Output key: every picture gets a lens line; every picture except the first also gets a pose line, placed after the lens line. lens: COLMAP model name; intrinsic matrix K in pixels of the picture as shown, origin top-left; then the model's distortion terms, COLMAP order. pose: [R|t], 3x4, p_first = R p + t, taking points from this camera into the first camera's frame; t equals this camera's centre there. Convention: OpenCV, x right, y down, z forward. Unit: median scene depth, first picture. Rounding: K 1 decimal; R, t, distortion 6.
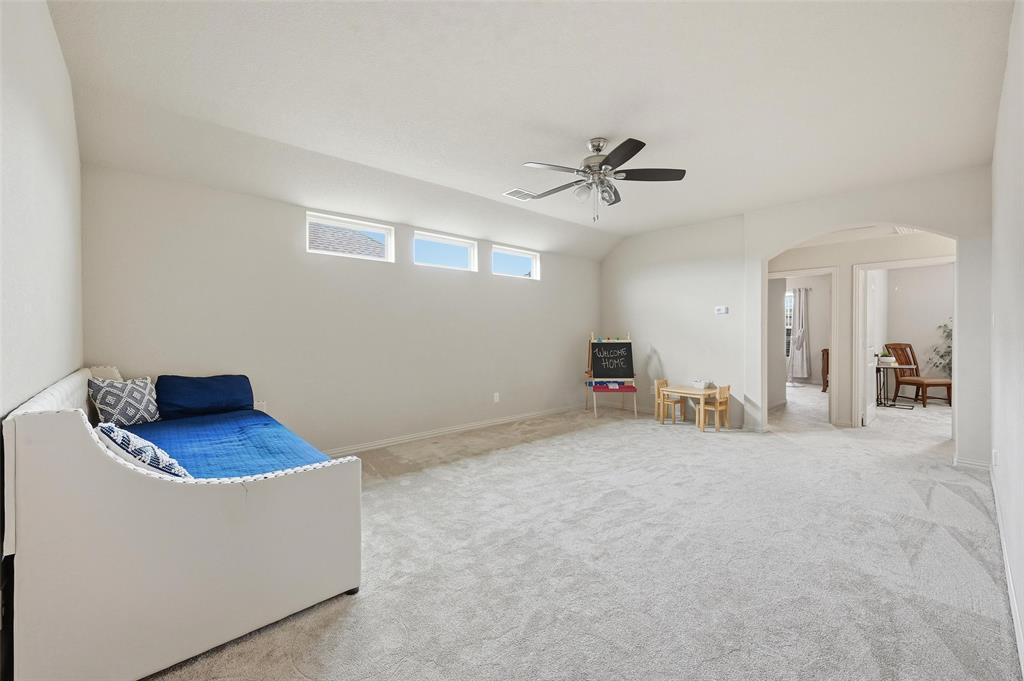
lens RADIAL K [[409.0, 0, 511.4], [0, 409.0, 335.7], [0, 0, 1]] dist [-0.000510, -0.000078]
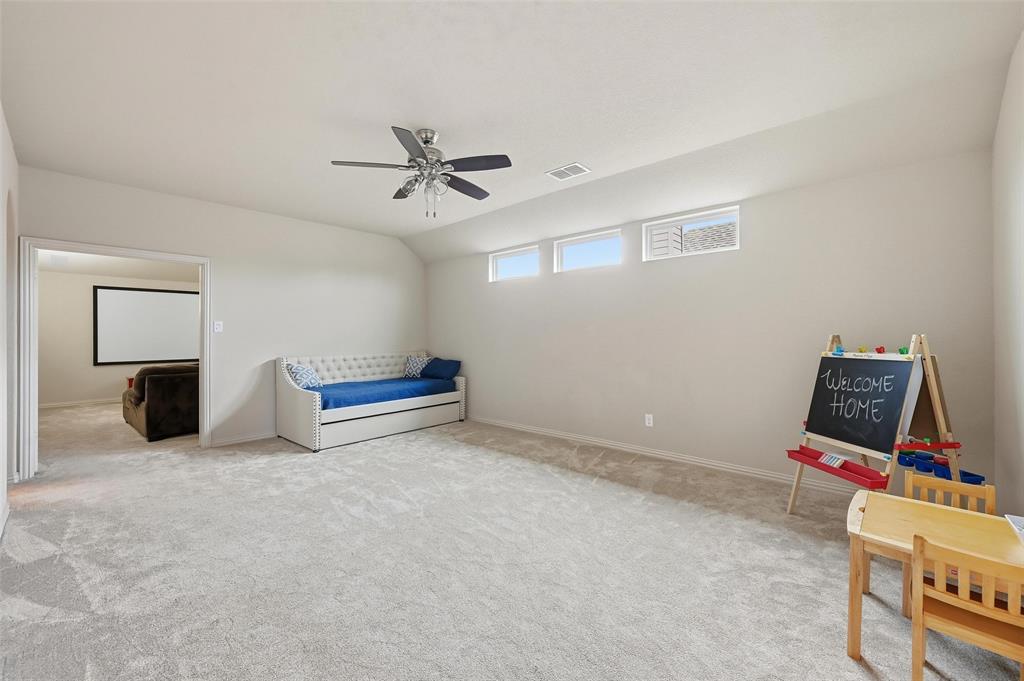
lens RADIAL K [[409.0, 0, 511.4], [0, 409.0, 335.7], [0, 0, 1]] dist [-0.000510, -0.000078]
pose [[0.111483, -0.001309, -0.993765, 0.758687], [-0.005663, 0.999982, -0.001952, -0.005537], [0.993750, 0.005846, 0.111474, 0.714217]]
